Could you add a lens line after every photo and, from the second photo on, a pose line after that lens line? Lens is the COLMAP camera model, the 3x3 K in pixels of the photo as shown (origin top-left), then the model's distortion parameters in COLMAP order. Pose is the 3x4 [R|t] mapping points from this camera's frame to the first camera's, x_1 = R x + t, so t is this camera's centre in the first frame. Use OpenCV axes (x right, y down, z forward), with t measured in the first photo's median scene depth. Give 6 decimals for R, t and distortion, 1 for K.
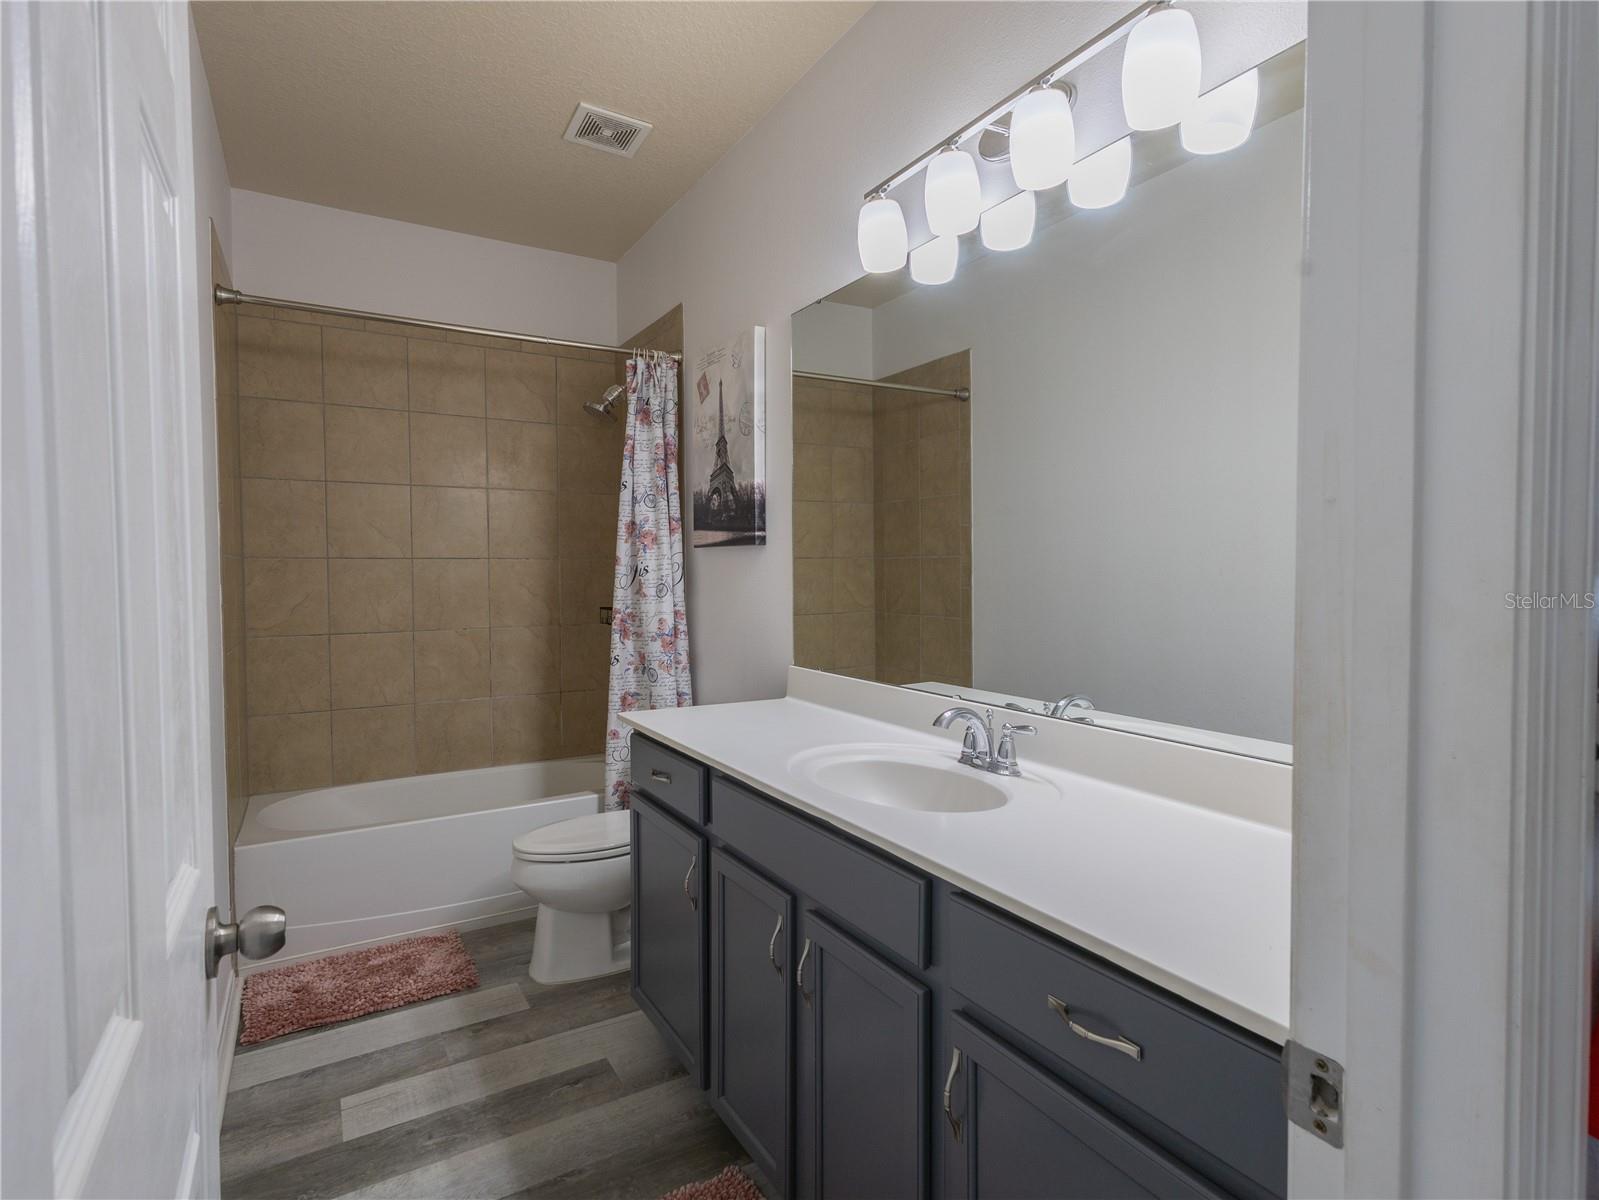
lens RADIAL K [[822.6, 0, 794.2], [0, 822.6, 595.6], [0, 0, 1]] dist [0.009605, -0.000933]
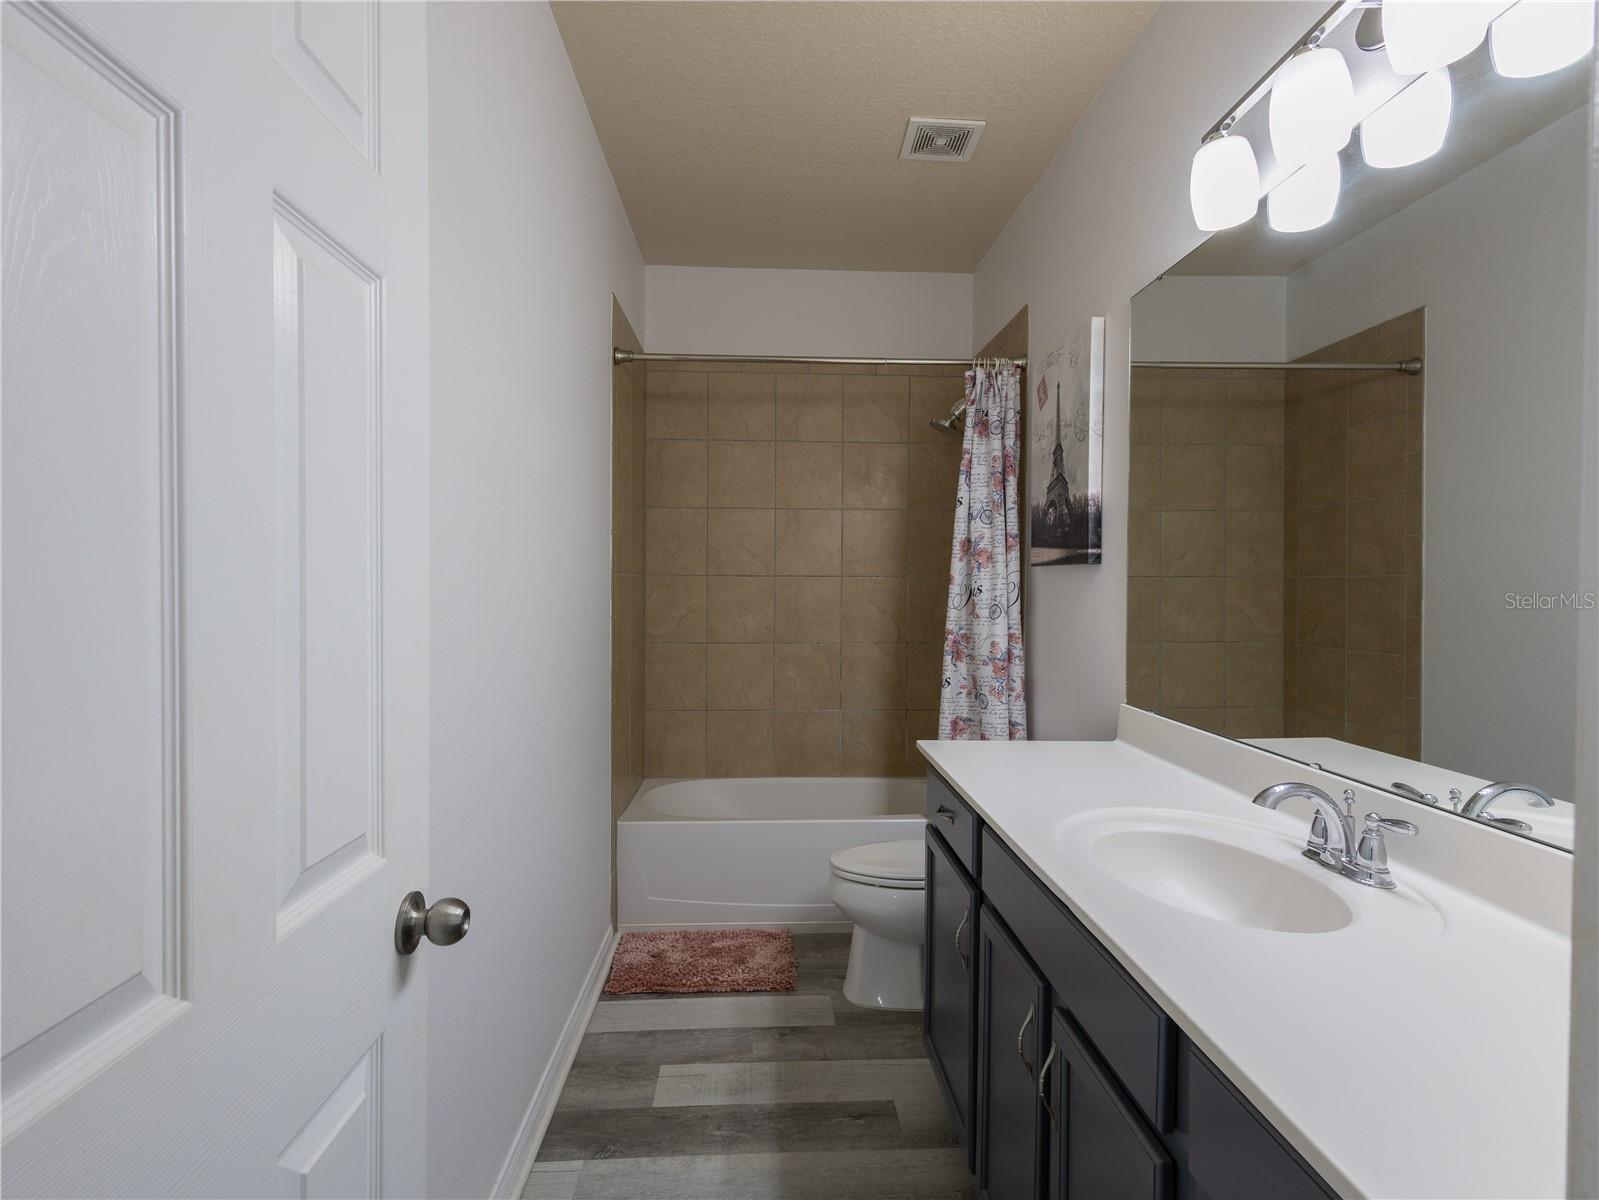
lens RADIAL K [[822.6, 0, 797.5], [0, 822.6, 597.5], [0, 0, 1]] dist [0.009605, -0.000933]
pose [[0.884668, 0.016431, -0.465932, 0.084074], [-0.023700, 0.999672, -0.009747, -0.008641], [0.465619, 0.019665, 0.884767, 0.067327]]
